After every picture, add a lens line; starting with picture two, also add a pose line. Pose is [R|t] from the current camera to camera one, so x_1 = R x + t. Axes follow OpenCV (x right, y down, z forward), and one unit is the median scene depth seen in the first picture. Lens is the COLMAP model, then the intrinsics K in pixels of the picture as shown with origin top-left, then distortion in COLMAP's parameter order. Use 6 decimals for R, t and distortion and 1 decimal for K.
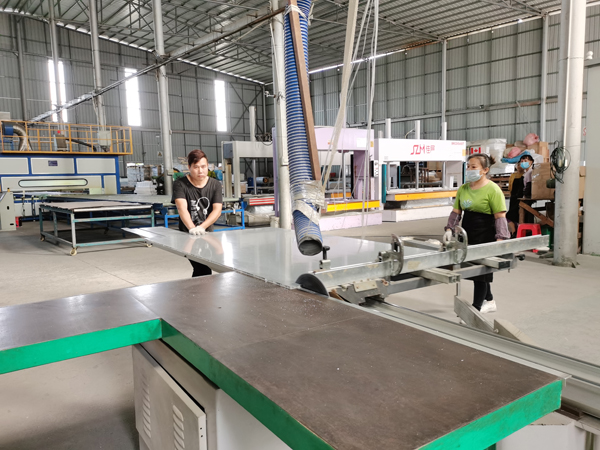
lens RADIAL K [[472.0, 0, 300.0], [0, 472.0, 225.0], [0, 0, 1]] dist [0.045520, -0.004074]
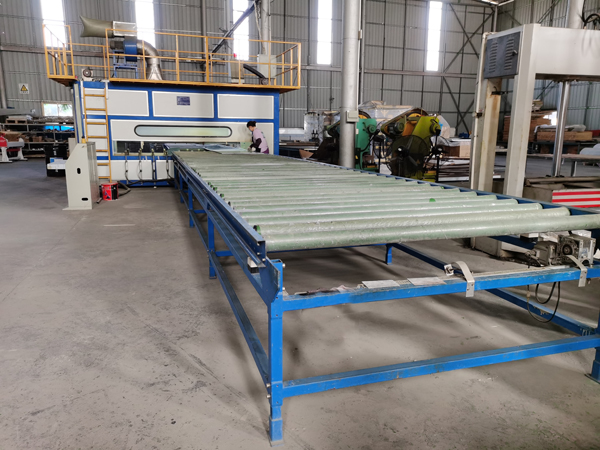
lens RADIAL K [[472.0, 0, 300.0], [0, 472.0, 225.0], [0, 0, 1]] dist [0.045520, -0.004074]
pose [[0.921379, 0.107159, -0.373602, -0.107269], [-0.072155, 0.991692, 0.106495, -0.040216], [0.381909, -0.071165, 0.921456, 0.438726]]
